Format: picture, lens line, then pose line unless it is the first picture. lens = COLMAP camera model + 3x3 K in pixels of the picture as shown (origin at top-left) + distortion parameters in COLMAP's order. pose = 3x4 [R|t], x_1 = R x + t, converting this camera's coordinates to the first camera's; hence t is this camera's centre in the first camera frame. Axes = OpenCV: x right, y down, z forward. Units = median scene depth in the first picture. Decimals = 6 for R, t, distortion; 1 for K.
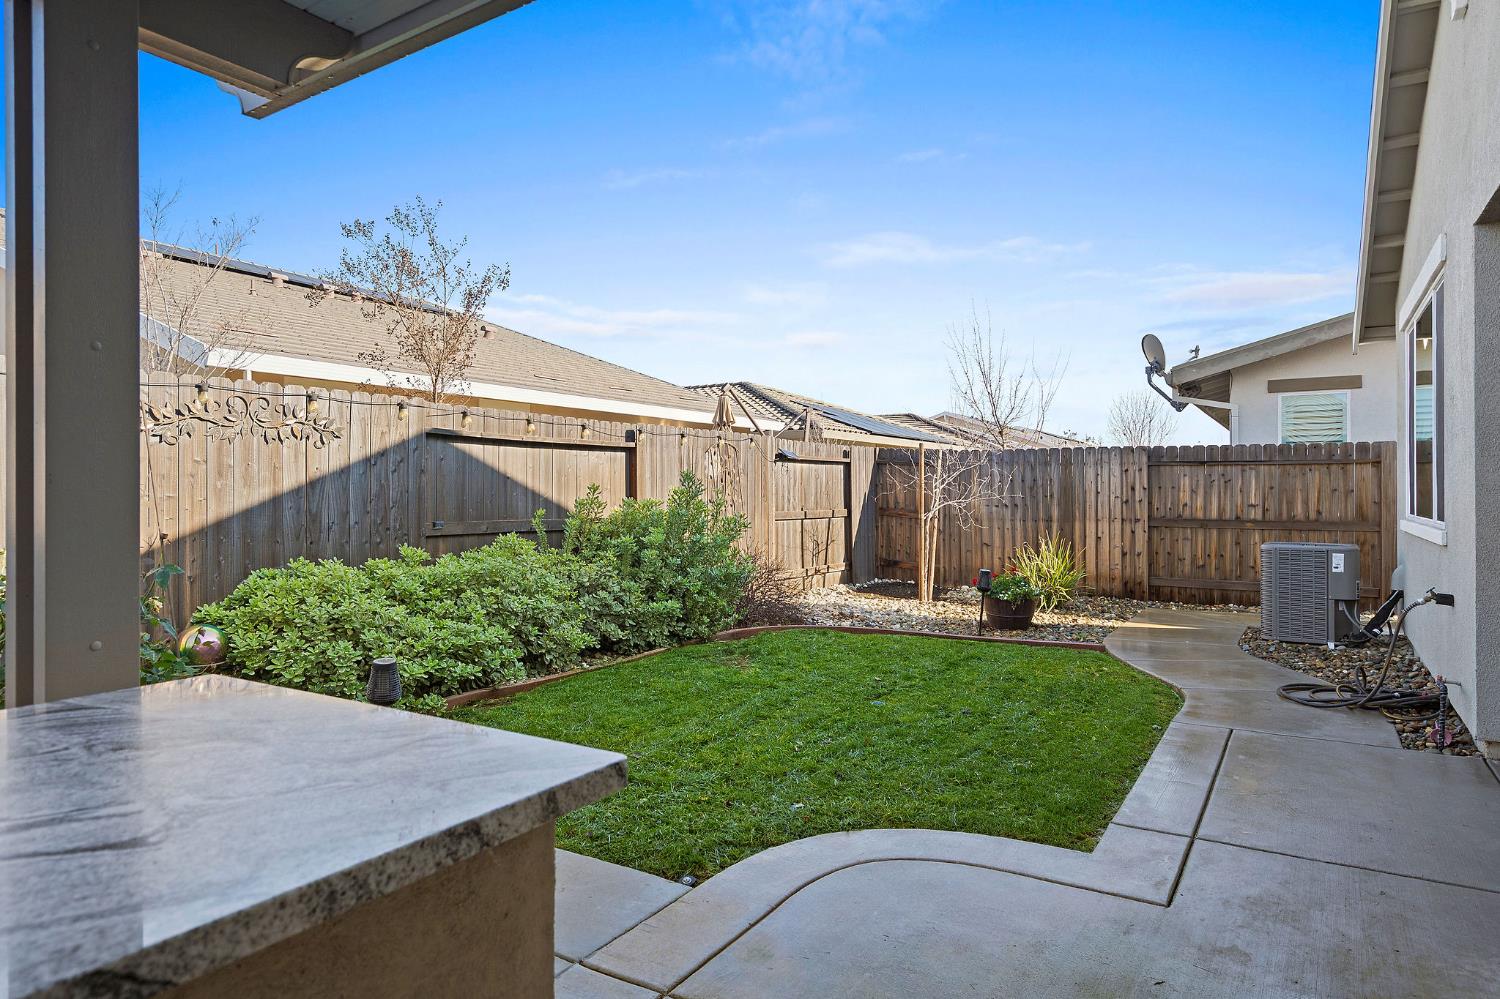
lens RADIAL K [[889.8, 0, 761.9], [0, 889.8, 493.0], [0, 0, 1]] dist [0.004700, 0.002356]
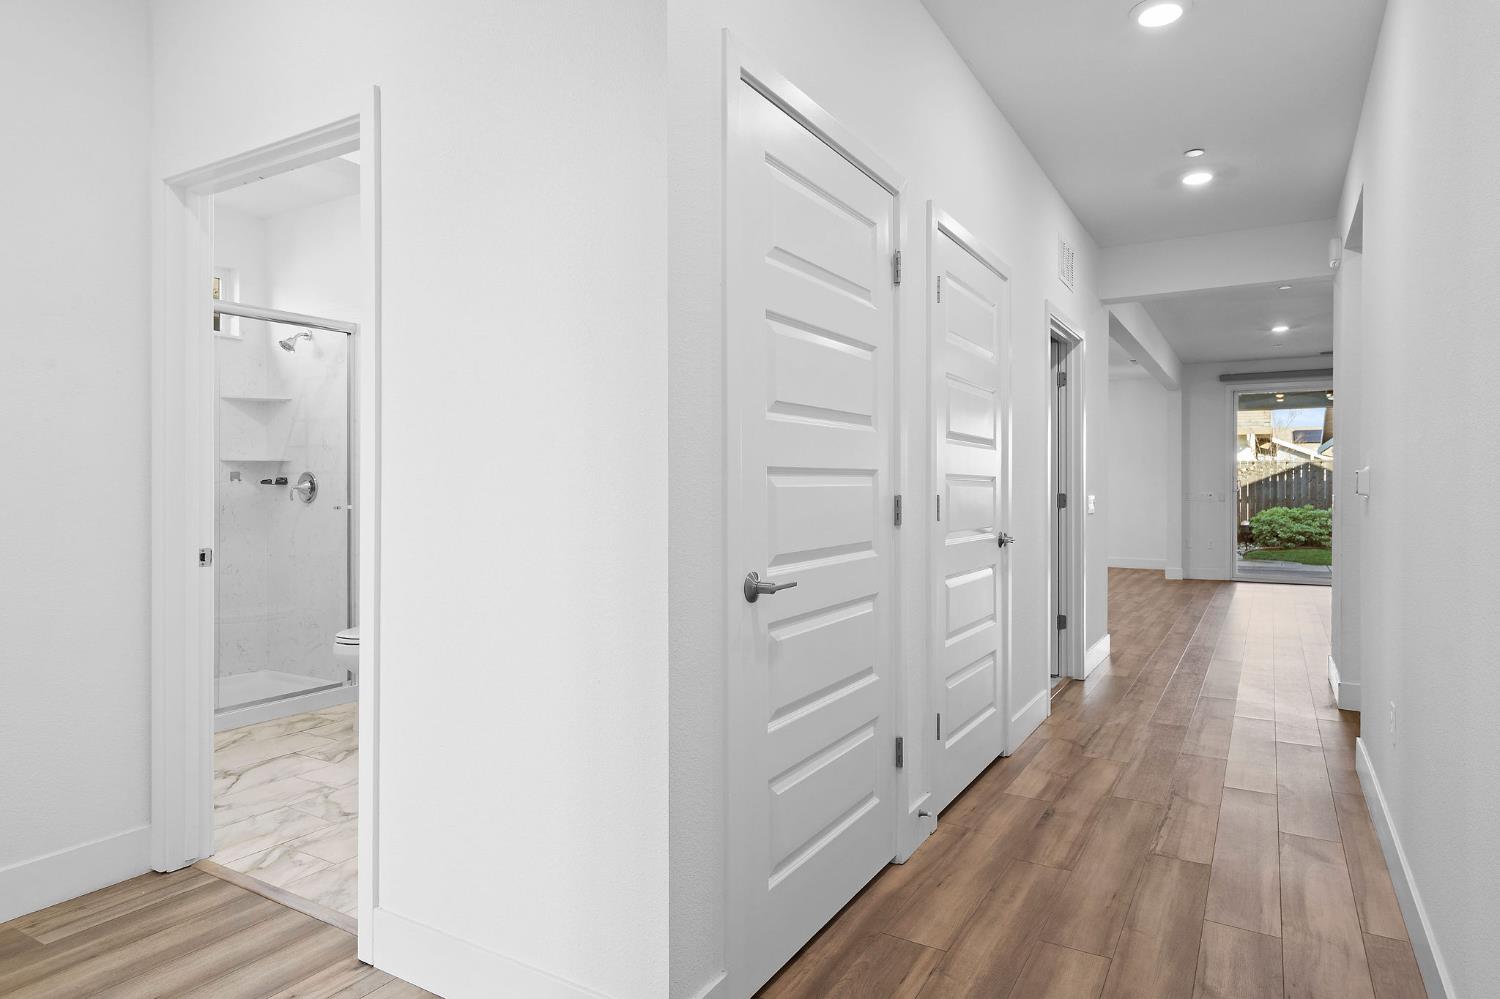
lens RADIAL K [[868.2, 0, 744.0], [0, 868.2, 497.0], [0, 0, 1]] dist [-0.004403, -0.003415]
pose [[0.009433, 0.017118, -0.999809, 1.711261], [-0.001296, 0.999853, 0.017106, -0.014056], [0.999955, 0.001134, 0.009454, -0.702230]]
